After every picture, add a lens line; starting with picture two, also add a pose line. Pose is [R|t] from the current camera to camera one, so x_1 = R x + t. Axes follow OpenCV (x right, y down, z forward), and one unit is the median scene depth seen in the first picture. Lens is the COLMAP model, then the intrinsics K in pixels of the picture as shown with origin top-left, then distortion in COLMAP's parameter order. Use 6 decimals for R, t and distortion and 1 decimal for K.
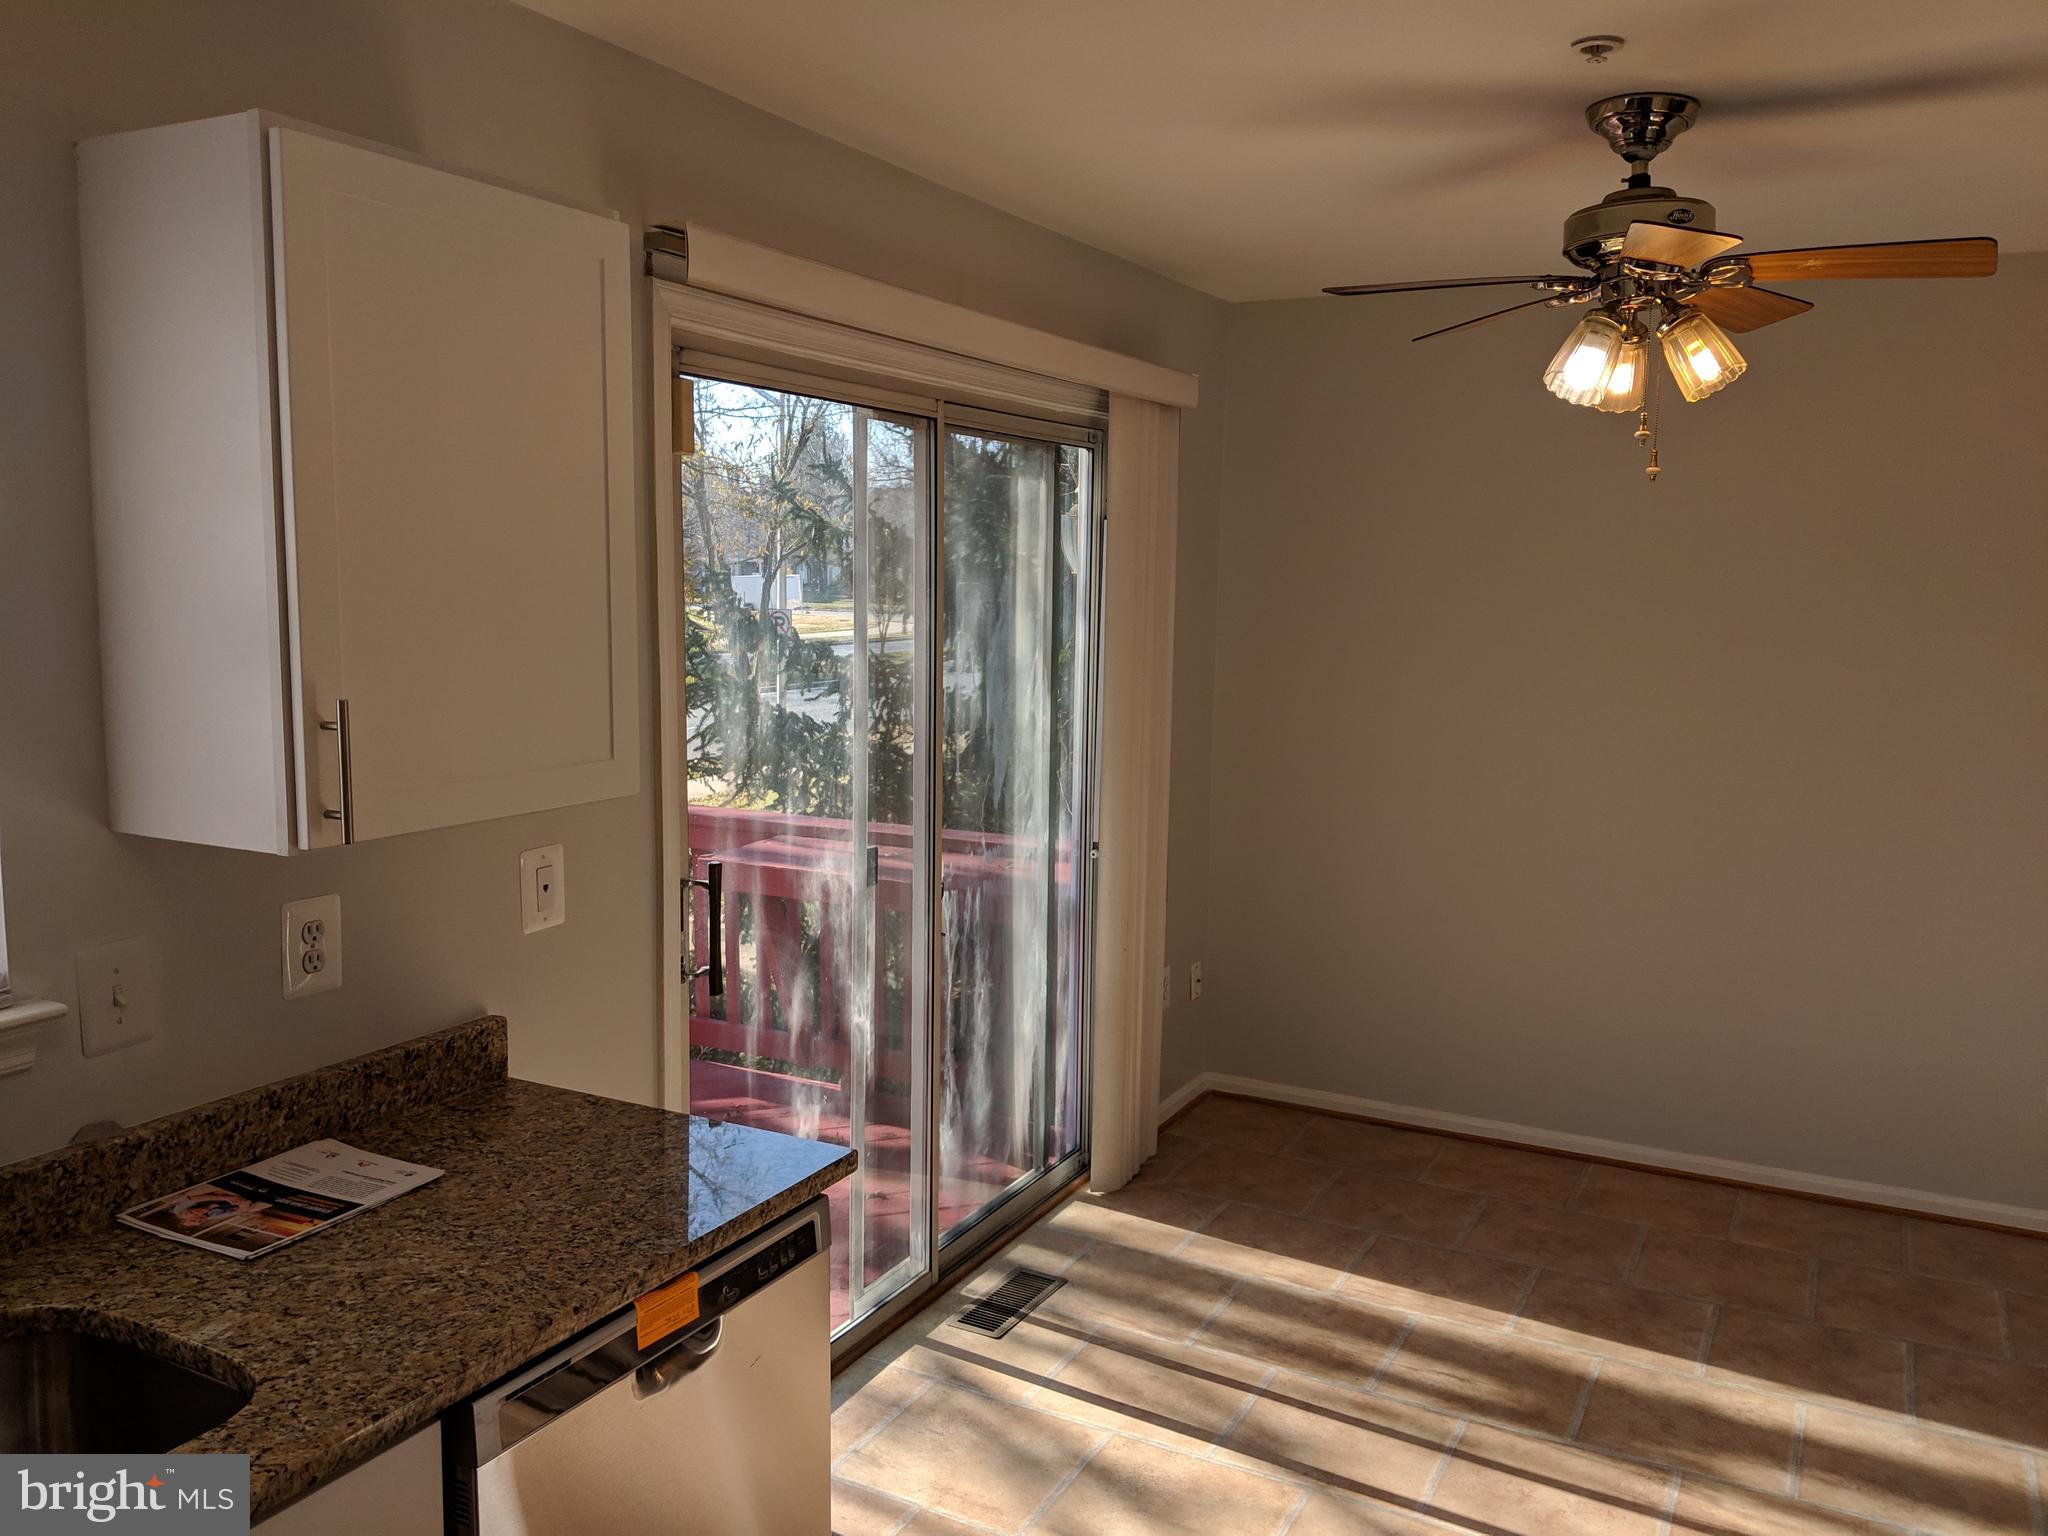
lens RADIAL K [[1617.3, 0, 1022.1], [0, 1617.3, 771.2], [0, 0, 1]] dist [0.048095, -0.024708]
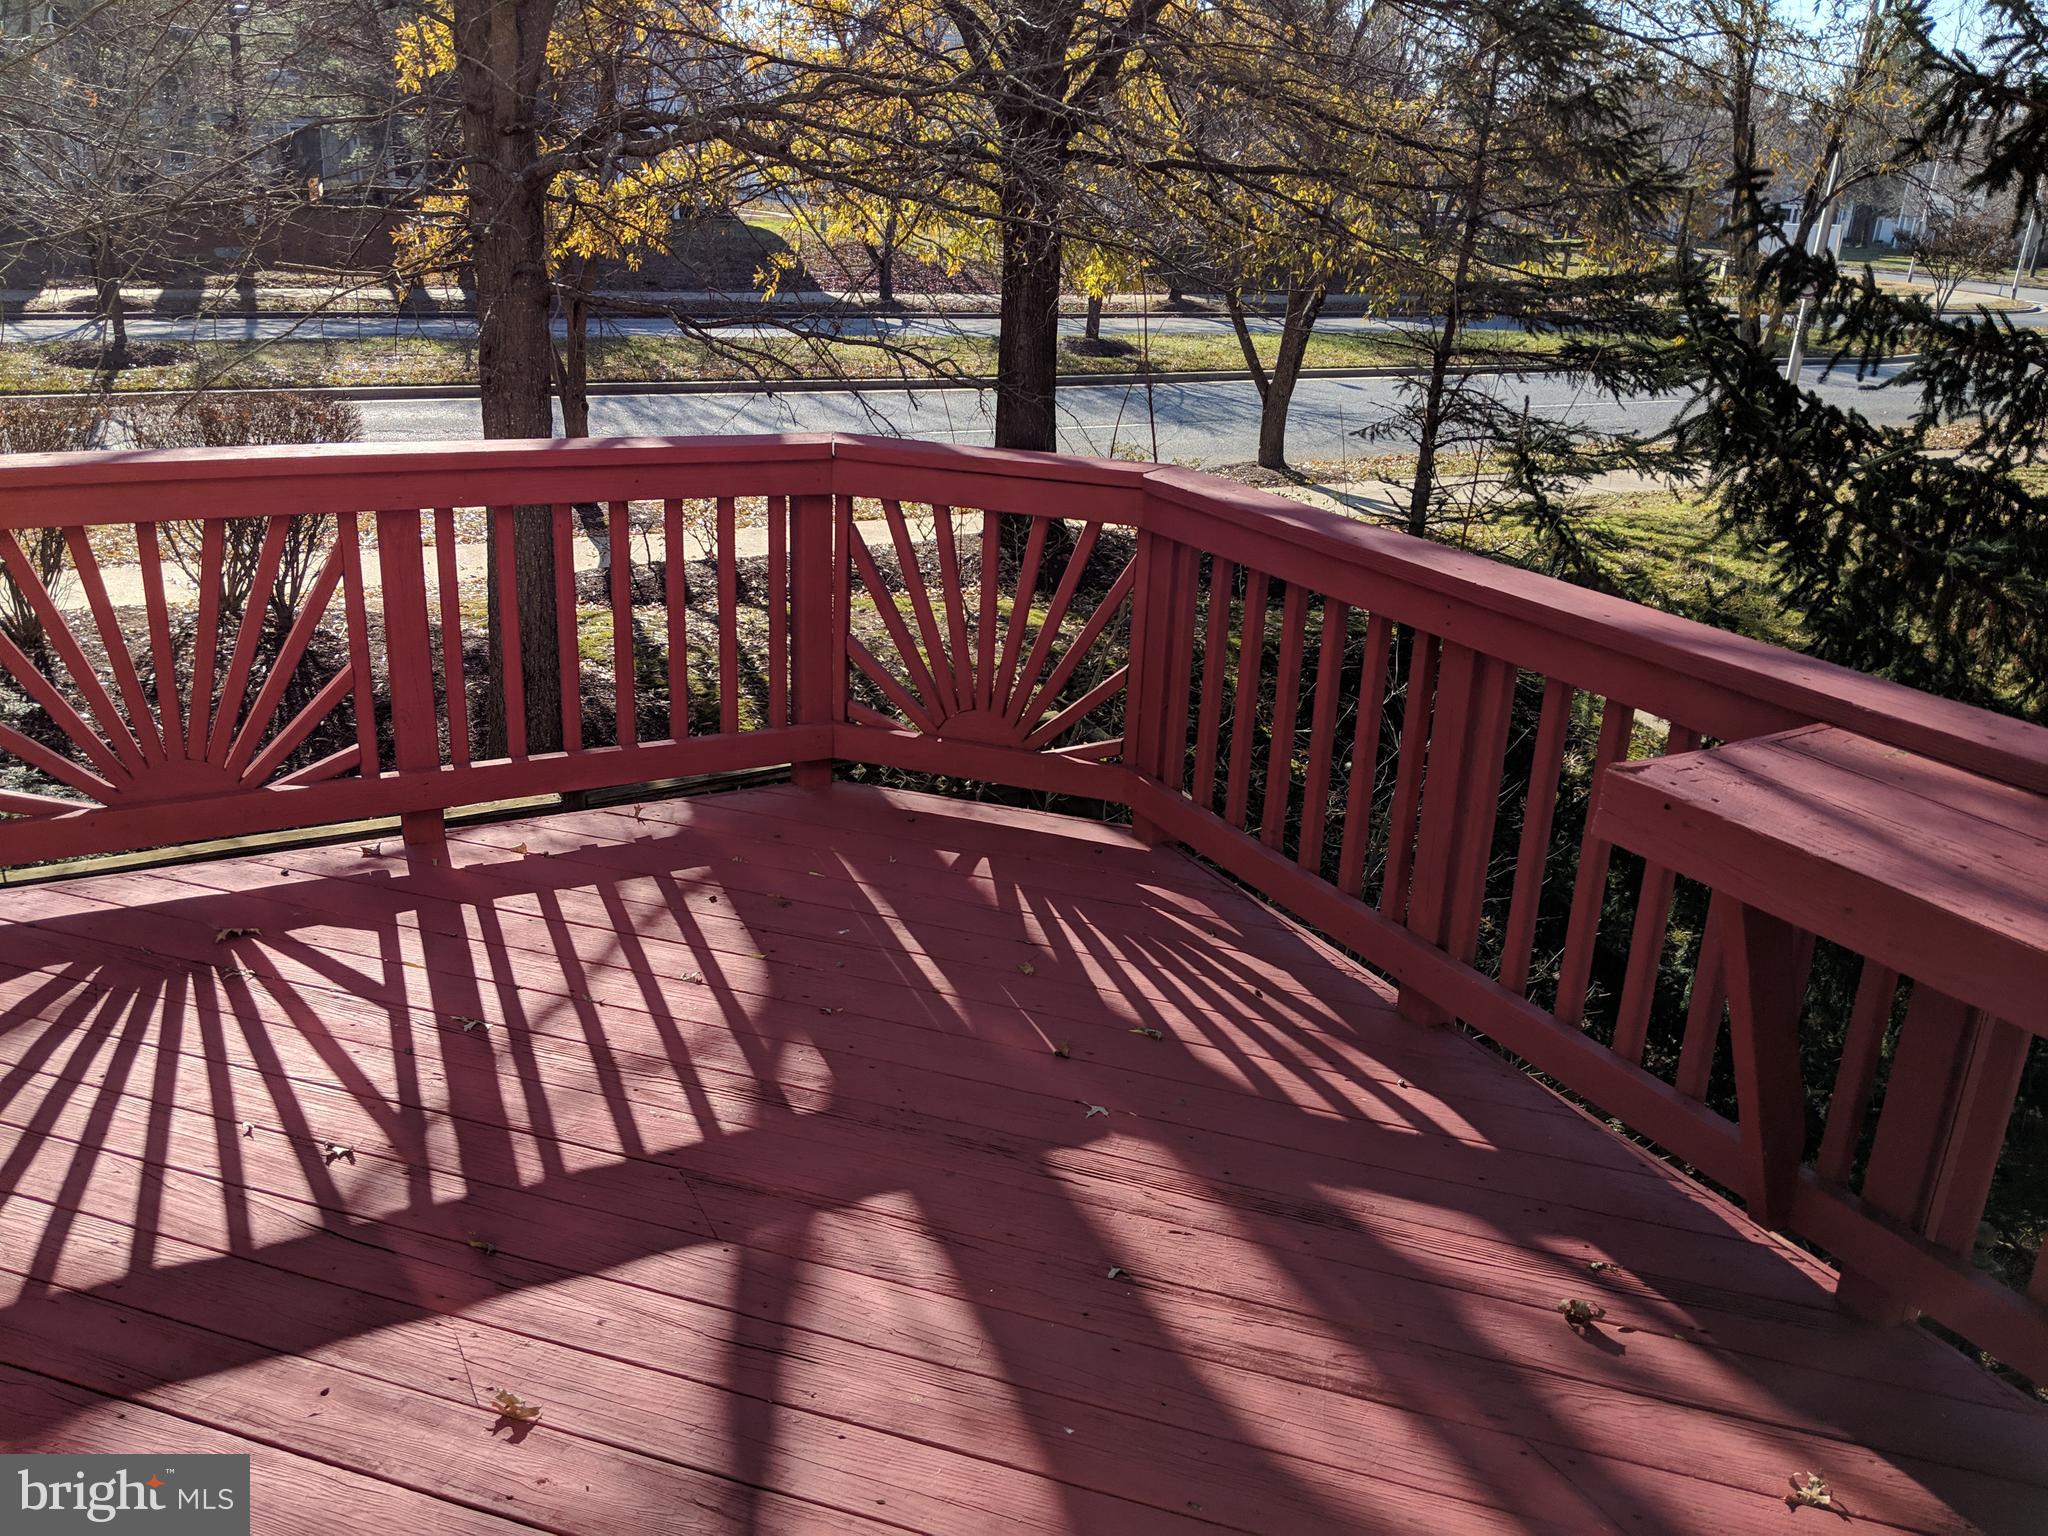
lens RADIAL K [[1617.3, 0, 1022.8], [0, 1617.3, 767.8], [0, 0, 1]] dist [0.048095, -0.024708]
pose [[0.839821, 0.216753, -0.497713, -0.059770], [-0.114090, 0.966826, 0.228540, -0.009897], [0.530739, -0.135149, 0.836691, 0.279494]]
